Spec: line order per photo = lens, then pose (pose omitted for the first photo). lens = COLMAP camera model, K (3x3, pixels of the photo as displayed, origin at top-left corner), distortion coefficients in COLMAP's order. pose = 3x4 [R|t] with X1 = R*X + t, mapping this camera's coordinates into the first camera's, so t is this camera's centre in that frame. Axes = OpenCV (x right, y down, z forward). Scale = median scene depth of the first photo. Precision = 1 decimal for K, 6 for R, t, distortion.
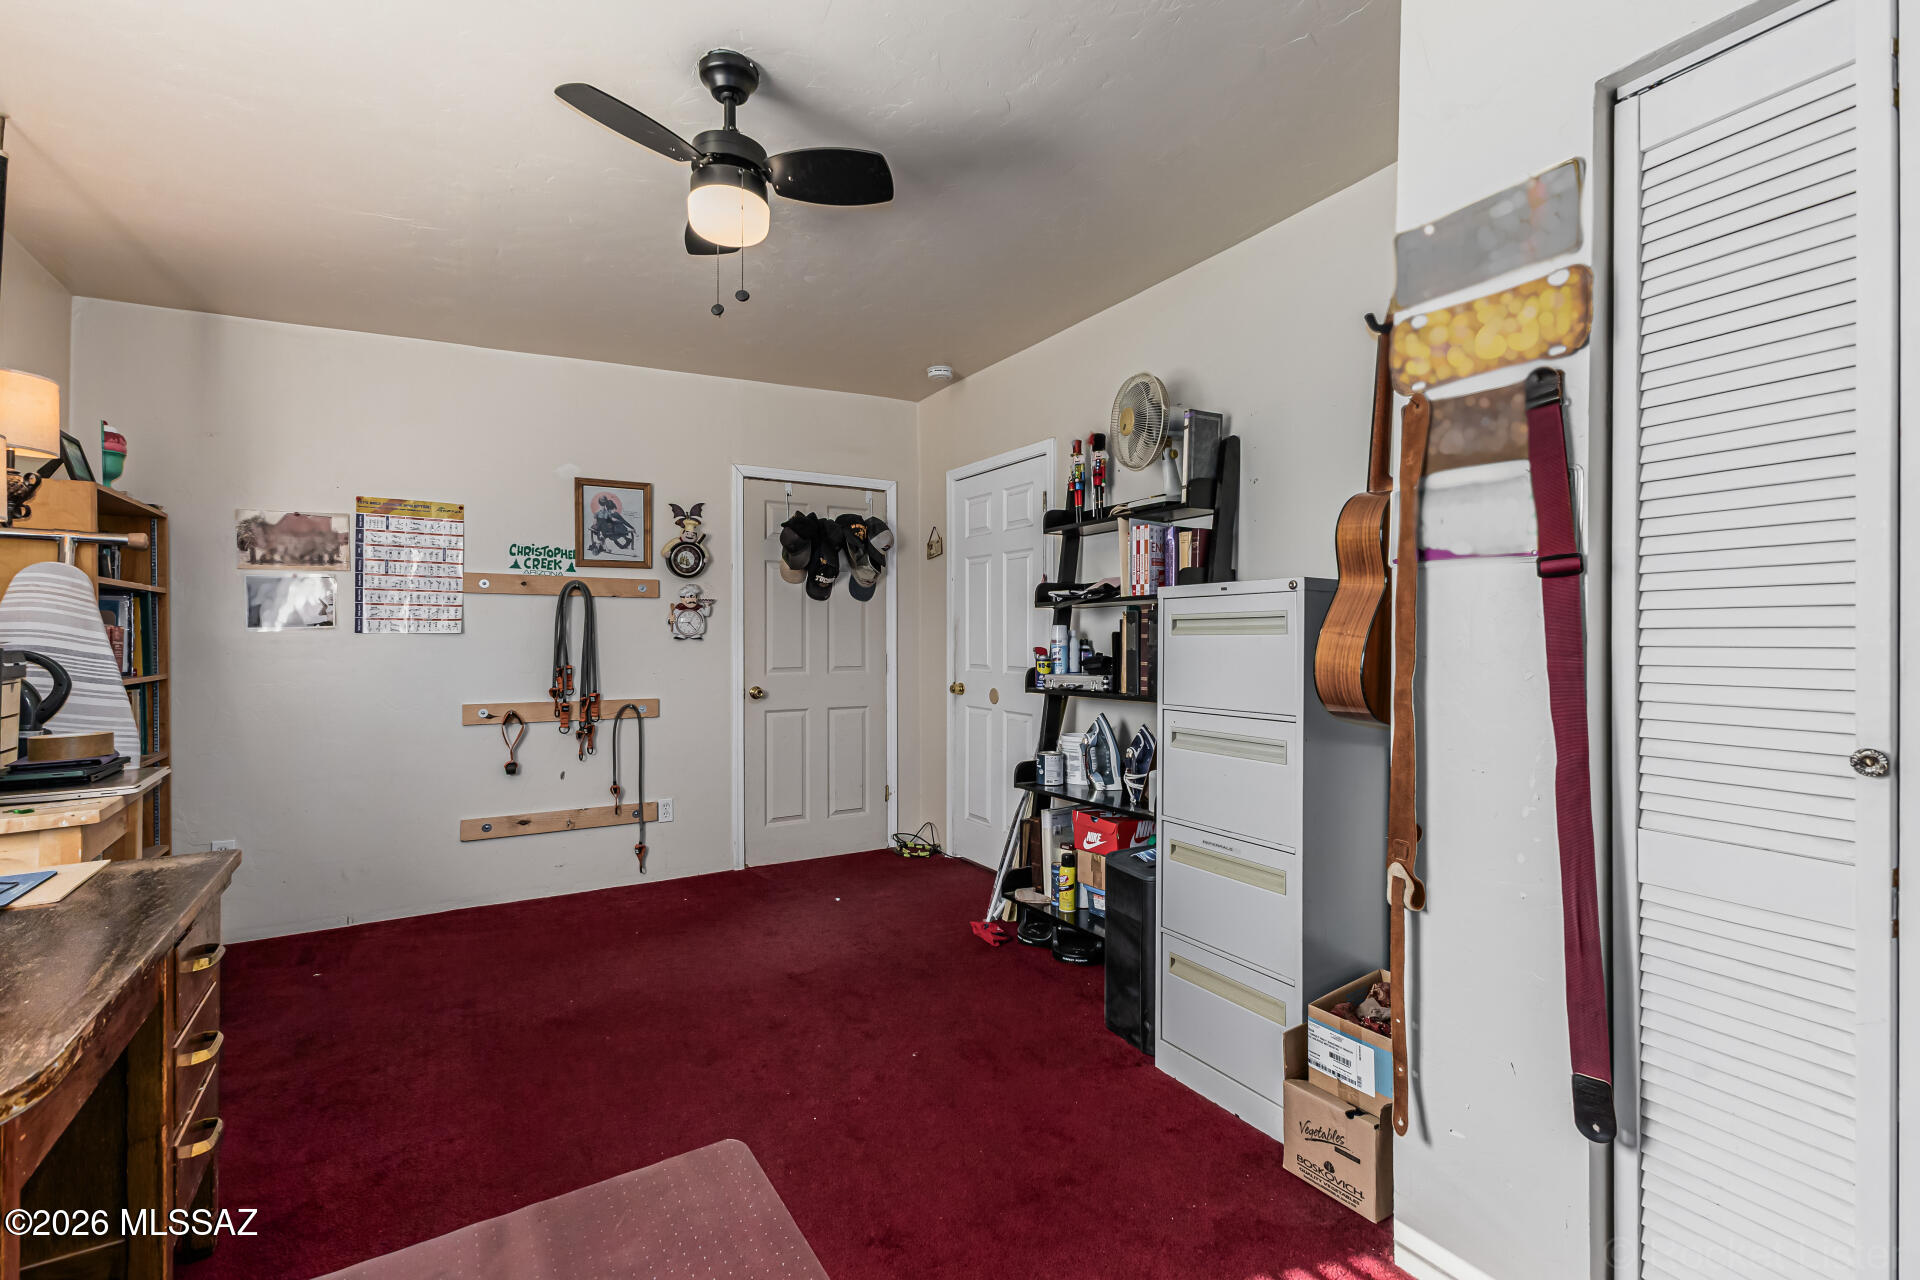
lens RADIAL K [[830.1, 0, 960.2], [0, 830.1, 637.8], [0, 0, 1]] dist [0.011219, -0.001796]
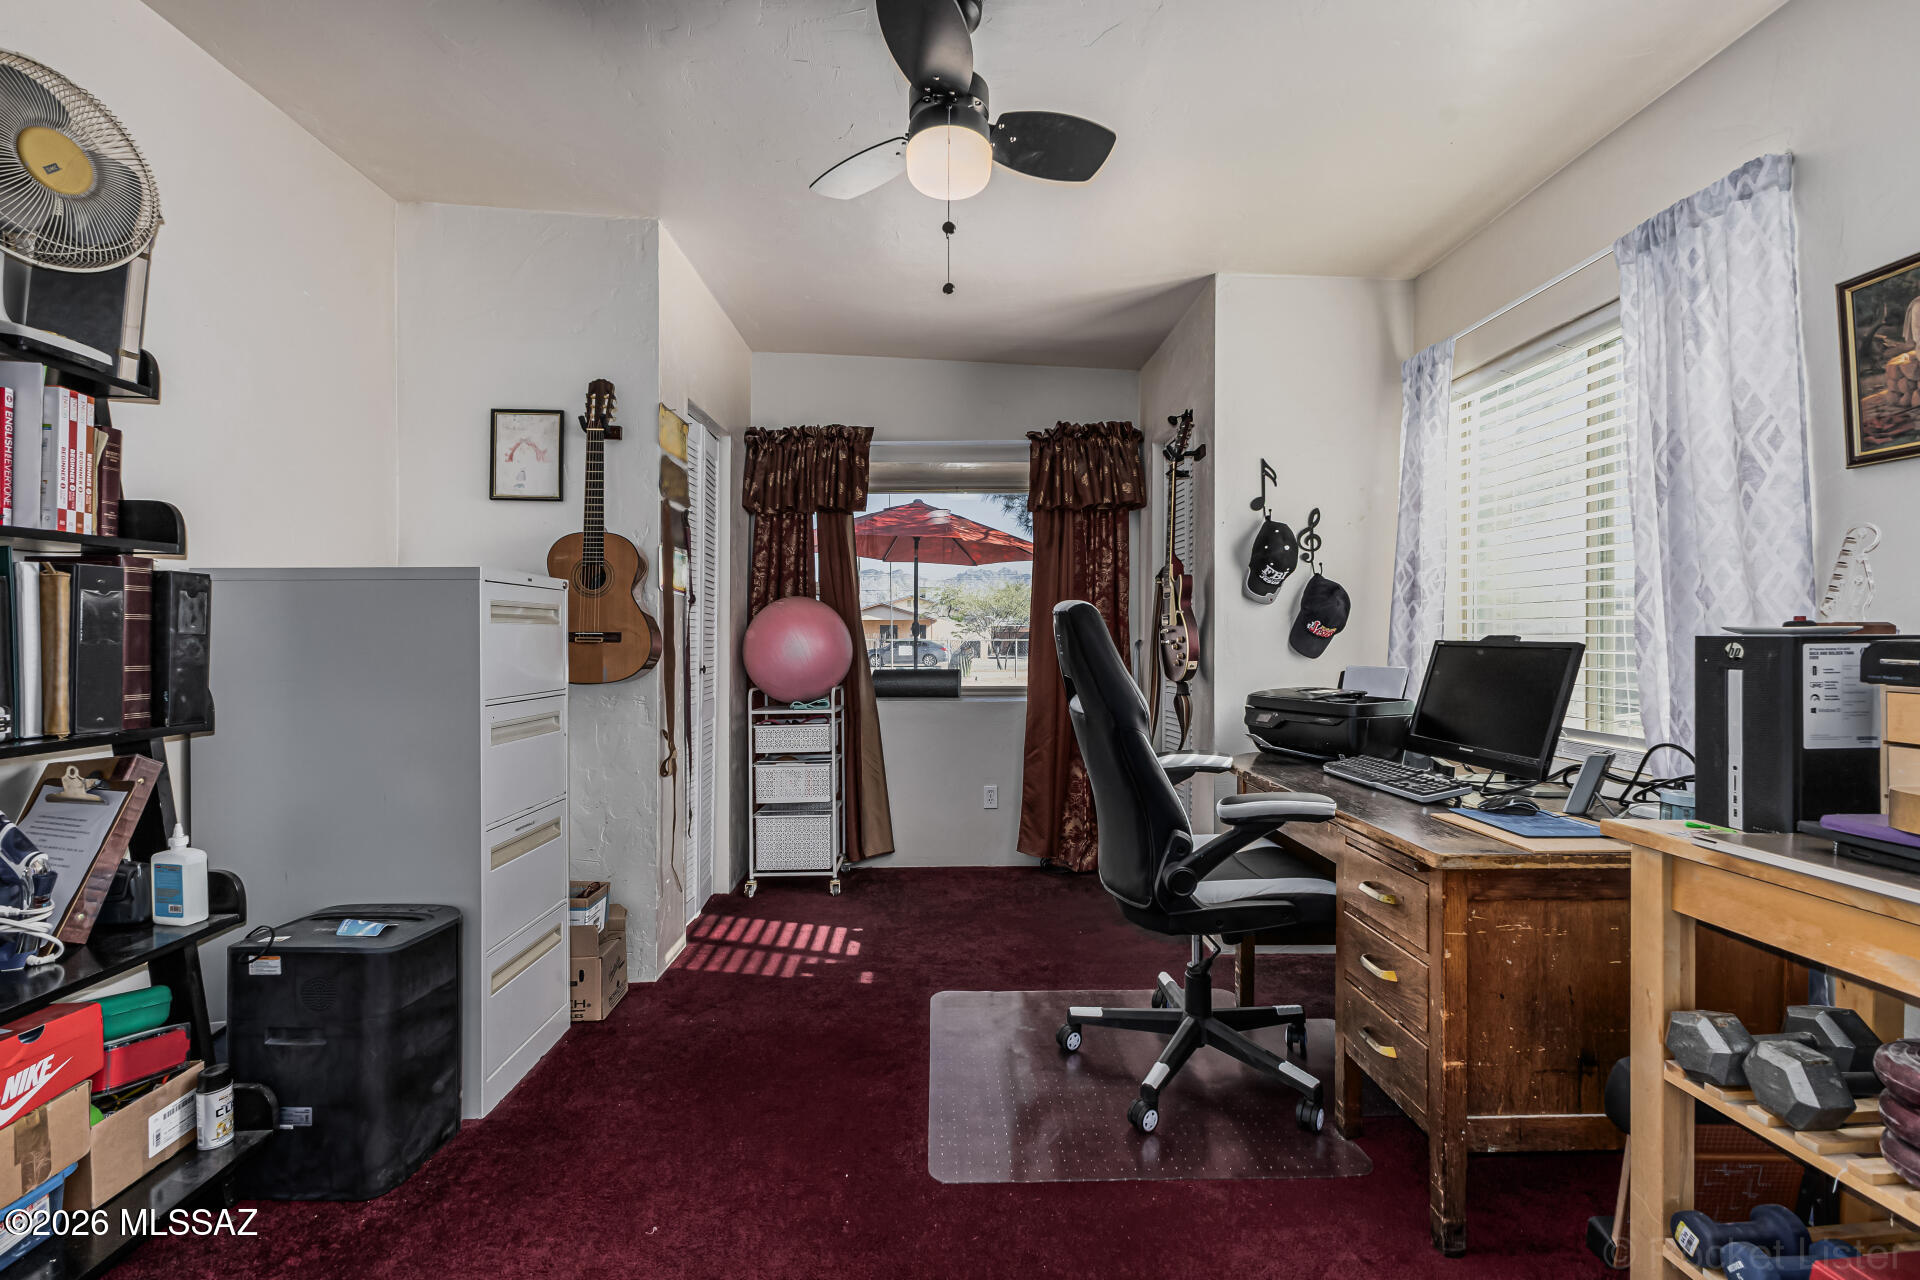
lens RADIAL K [[830.1, 0, 959.8], [0, 830.1, 637.8], [0, 0, 1]] dist [0.011219, -0.001796]
pose [[-0.866855, -0.001886, 0.498556, -0.490665], [-0.002115, 0.999998, 0.000105, 0.009954], [-0.498555, -0.000964, -0.866857, 1.168339]]
